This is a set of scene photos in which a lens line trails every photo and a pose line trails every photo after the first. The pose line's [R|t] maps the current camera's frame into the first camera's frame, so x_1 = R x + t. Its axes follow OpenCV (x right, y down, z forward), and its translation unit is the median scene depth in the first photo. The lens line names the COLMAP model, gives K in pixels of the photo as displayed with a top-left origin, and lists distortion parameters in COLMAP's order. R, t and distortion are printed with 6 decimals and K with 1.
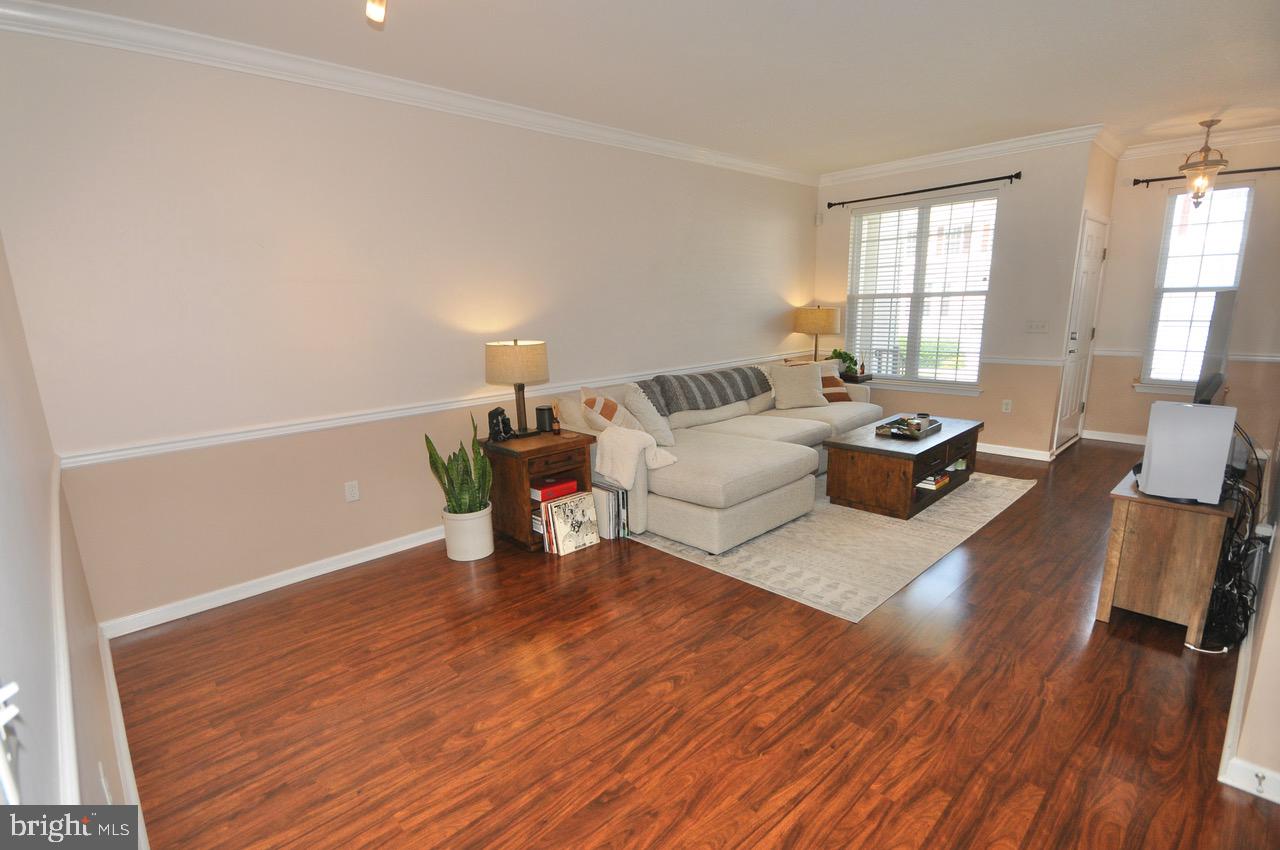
lens RADIAL K [[615.7, 0, 636.7], [0, 615.7, 447.8], [0, 0, 1]] dist [-0.005452, -0.001287]
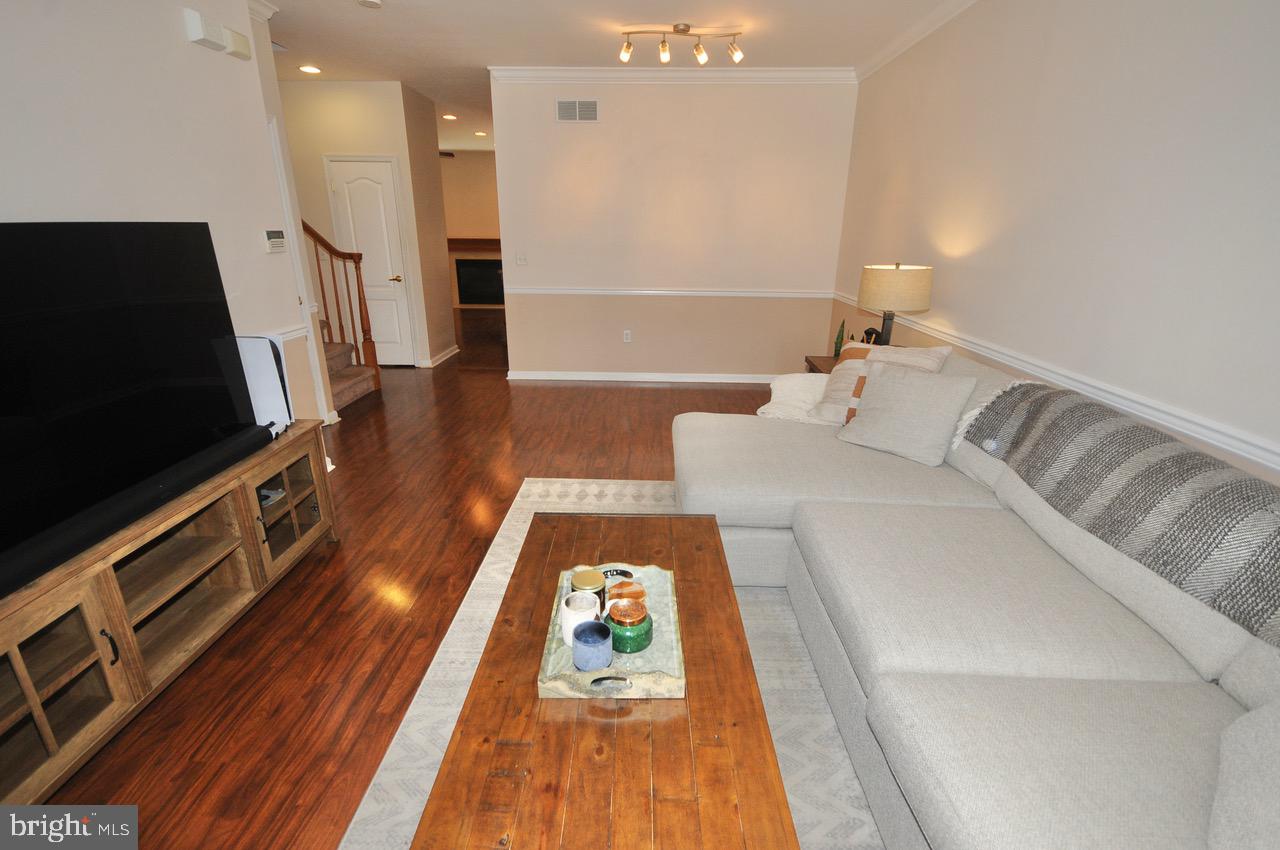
lens RADIAL K [[566.4, 0, 636.9], [0, 566.4, 443.8], [0, 0, 1]] dist [-0.002295, -0.001310]
pose [[-0.701651, 0.272858, -0.658205, 0.705791], [-0.152121, 0.845106, 0.512499, -0.319227], [0.696092, 0.459723, -0.551462, 1.309122]]
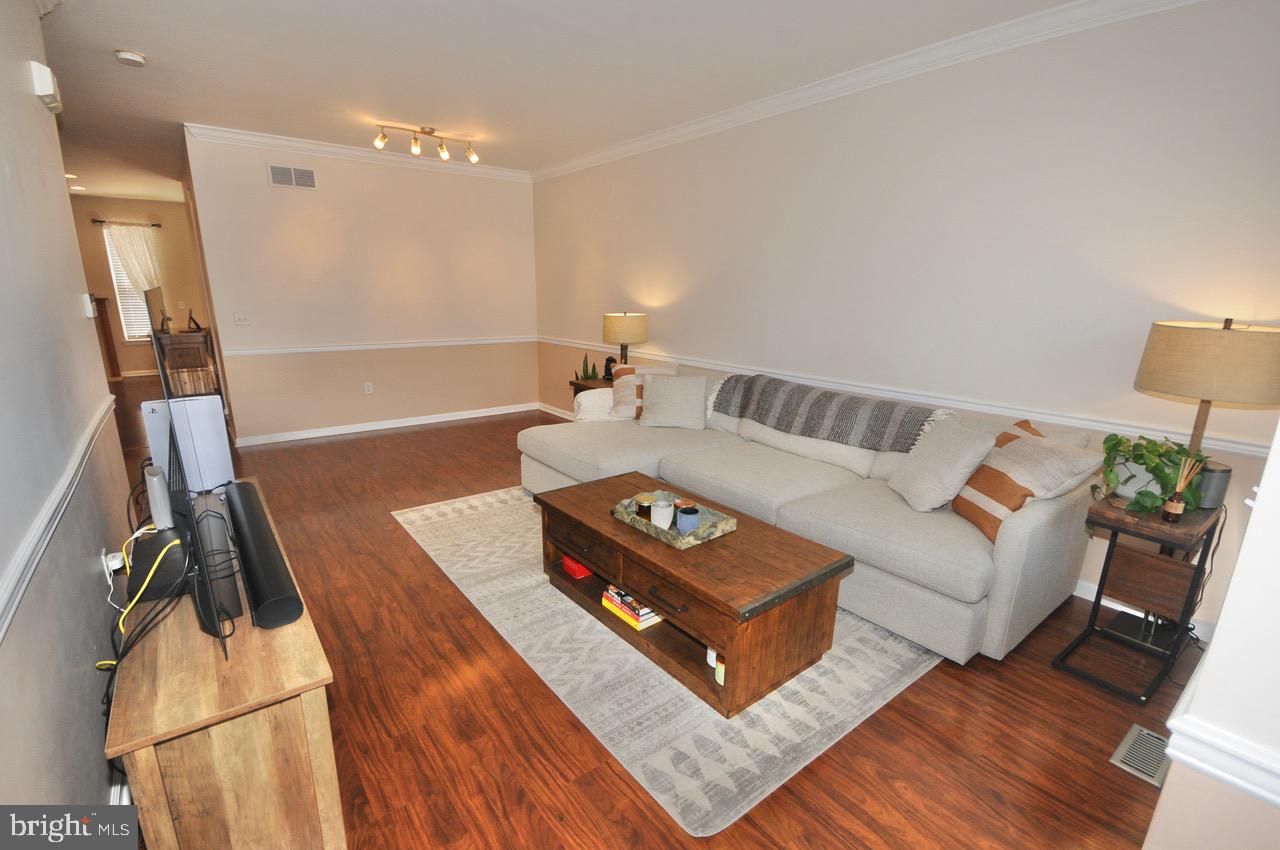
lens RADIAL K [[554.2, 0, 607.9], [0, 554.2, 446.9], [0, 0, 1]] dist [-0.022046, -0.000201]
pose [[-0.127925, 0.294400, -0.947082, 1.067198], [-0.238103, 0.917883, 0.317485, -0.281018], [0.962778, 0.266118, -0.047323, 1.094323]]
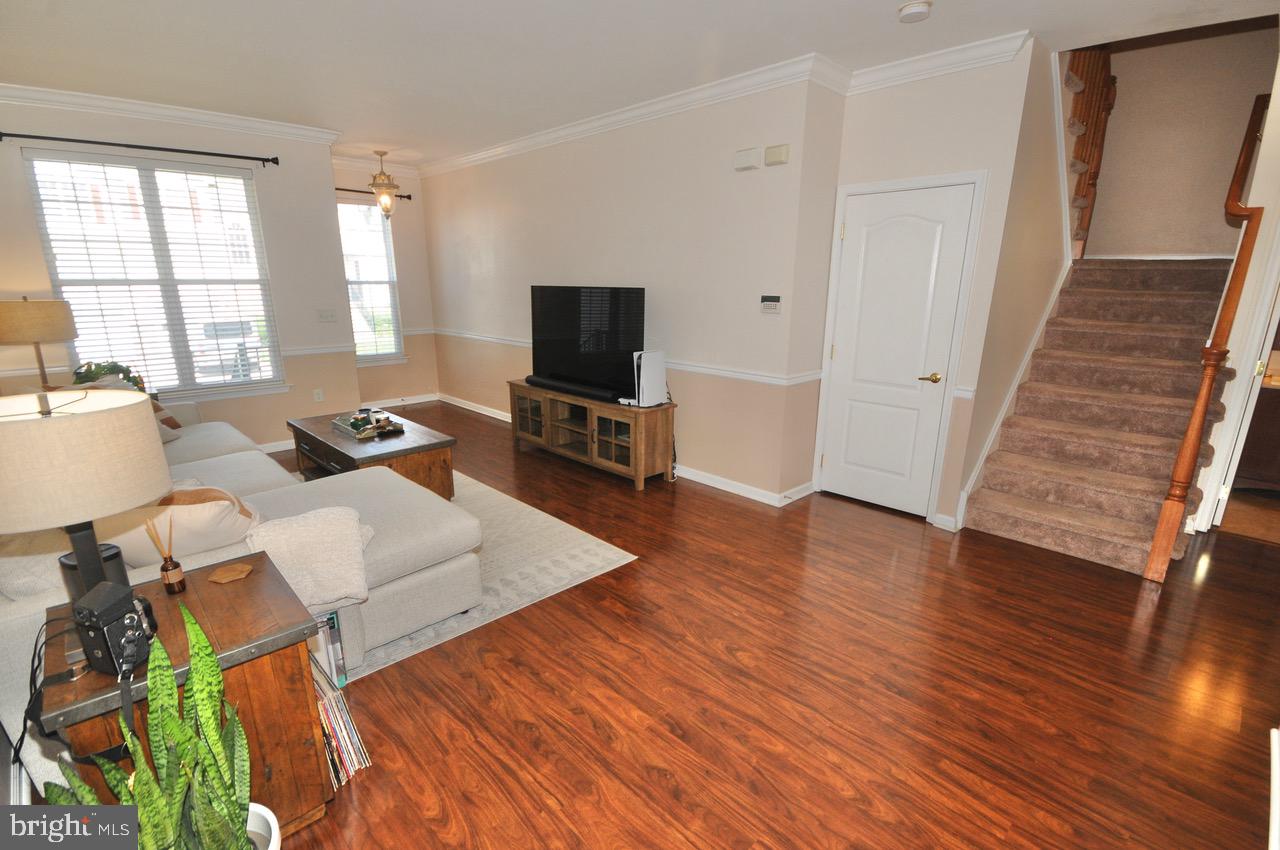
lens RADIAL K [[600.5, 0, 638.9], [0, 600.5, 444.1], [0, 0, 1]] dist [0.008409, -0.008415]
pose [[-0.017752, -0.241113, 0.970335, -0.540447], [0.225157, 0.944596, 0.238837, -0.153711], [-0.974161, 0.222717, 0.037520, 0.654119]]
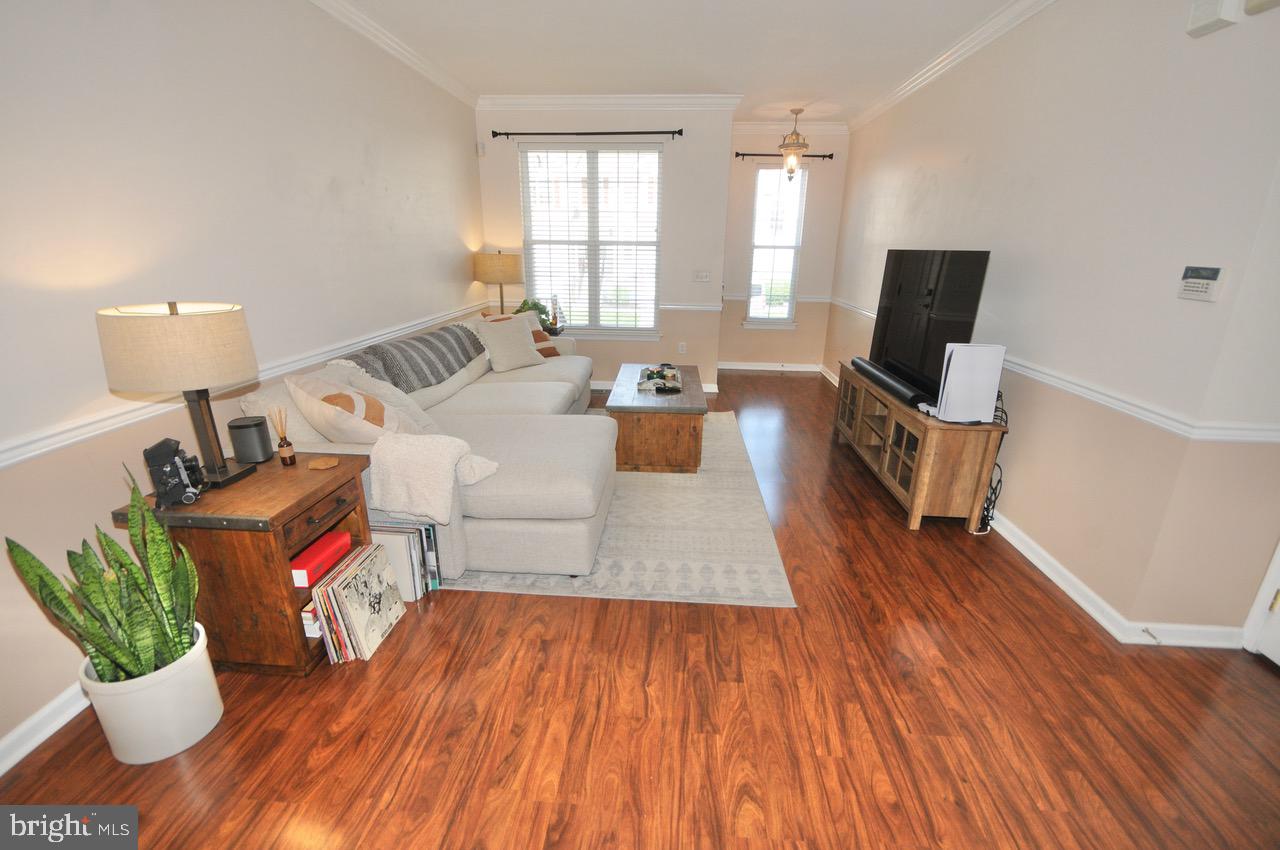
lens RADIAL K [[566.4, 0, 636.9], [0, 566.4, 443.8], [0, 0, 1]] dist [-0.002295, -0.001310]
pose [[0.734577, -0.190235, 0.651312, -0.238440], [0.123341, 0.981338, 0.147521, -0.081727], [-0.667221, -0.028032, 0.744332, 0.385137]]
